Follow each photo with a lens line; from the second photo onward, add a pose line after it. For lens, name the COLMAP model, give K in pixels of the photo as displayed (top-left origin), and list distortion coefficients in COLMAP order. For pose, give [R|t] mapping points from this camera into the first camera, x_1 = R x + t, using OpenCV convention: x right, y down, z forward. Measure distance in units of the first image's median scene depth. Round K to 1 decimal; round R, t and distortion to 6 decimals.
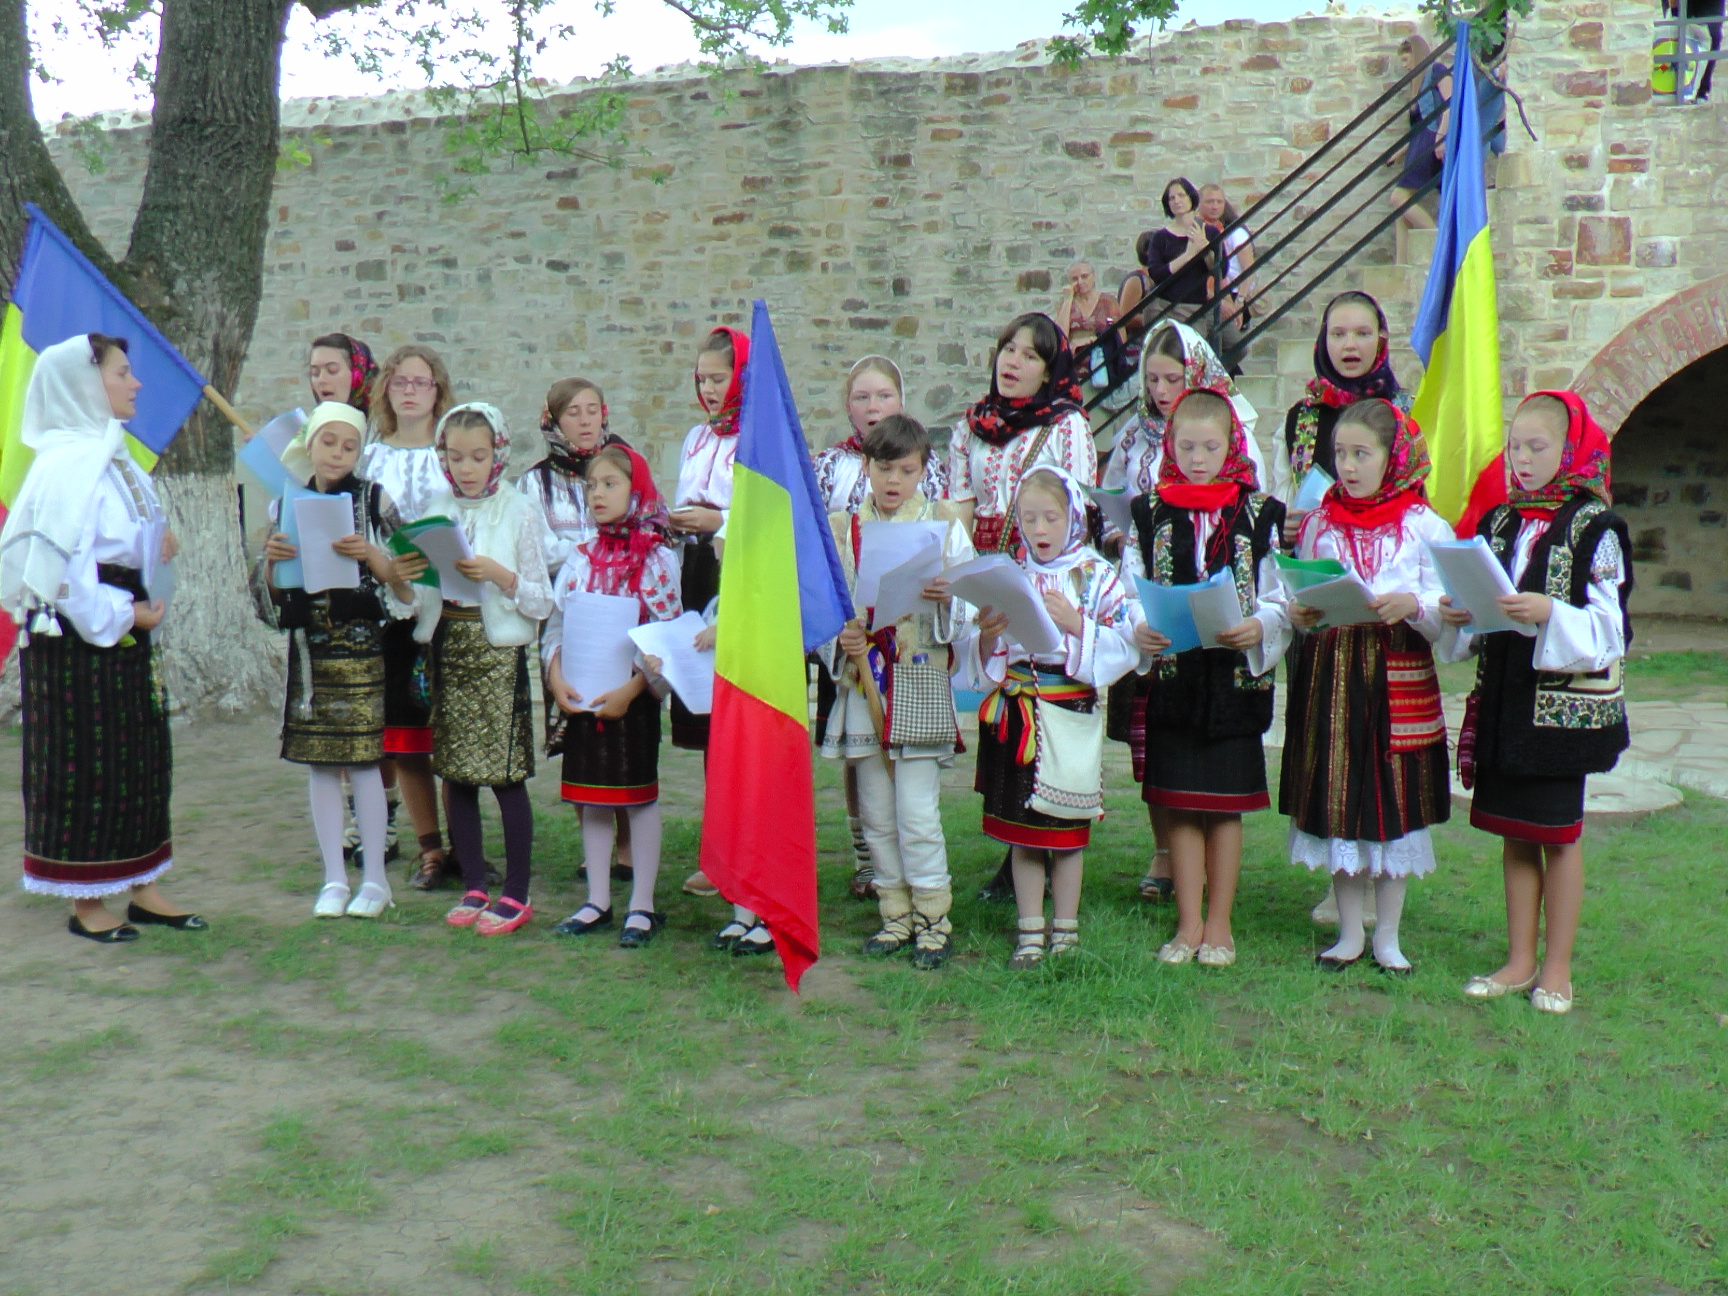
lens RADIAL K [[2149.4, 0, 860.1], [0, 2149.4, 633.0], [0, 0, 1]] dist [-0.064588, 0.000000]
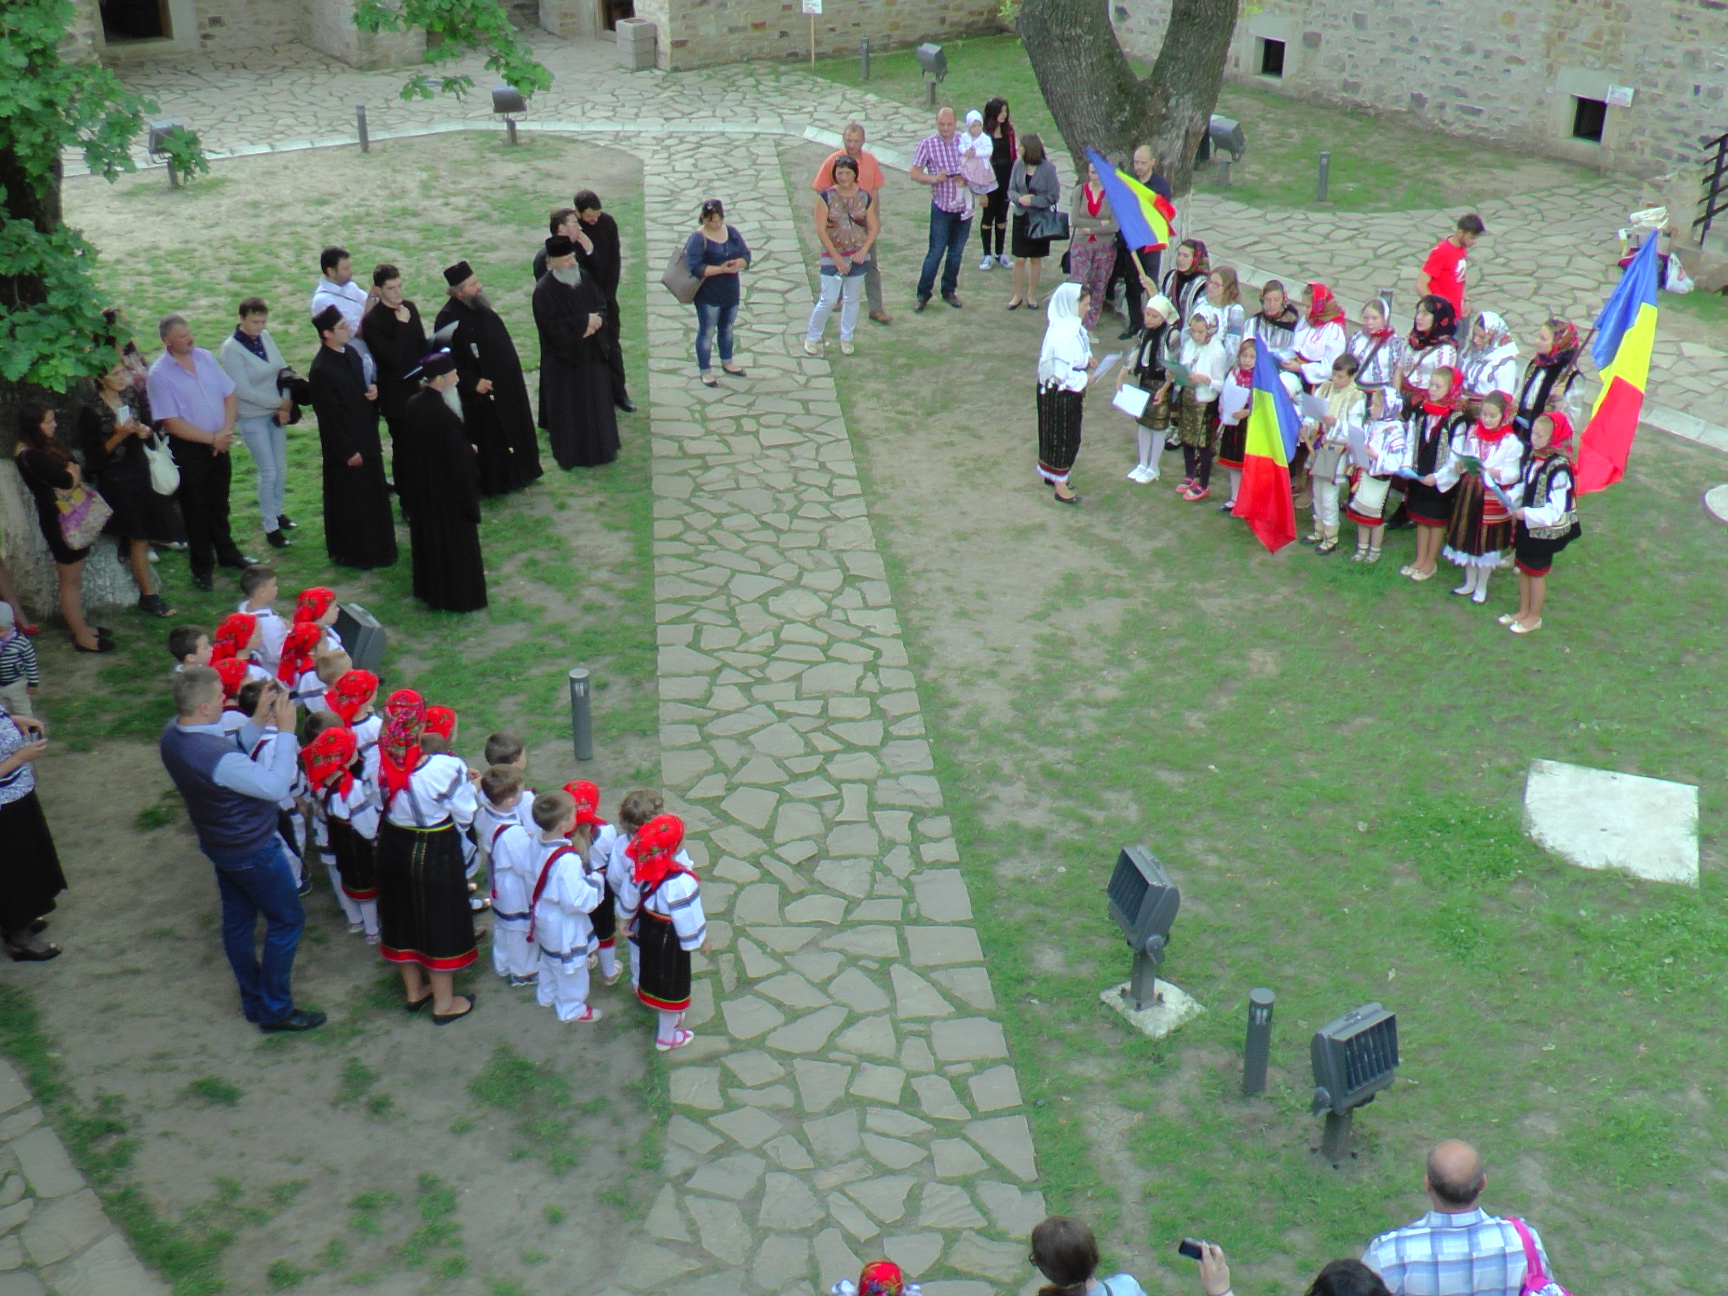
lens RADIAL K [[2149.4, 0, 857.6], [0, 2149.4, 640.5], [0, 0, 1]] dist [-0.064588, 0.000000]
pose [[0.854423, 0.259885, -0.449912, 0.317528], [-0.083415, 0.923298, 0.374918, -0.291310], [0.512838, -0.282809, 0.810565, -0.631601]]
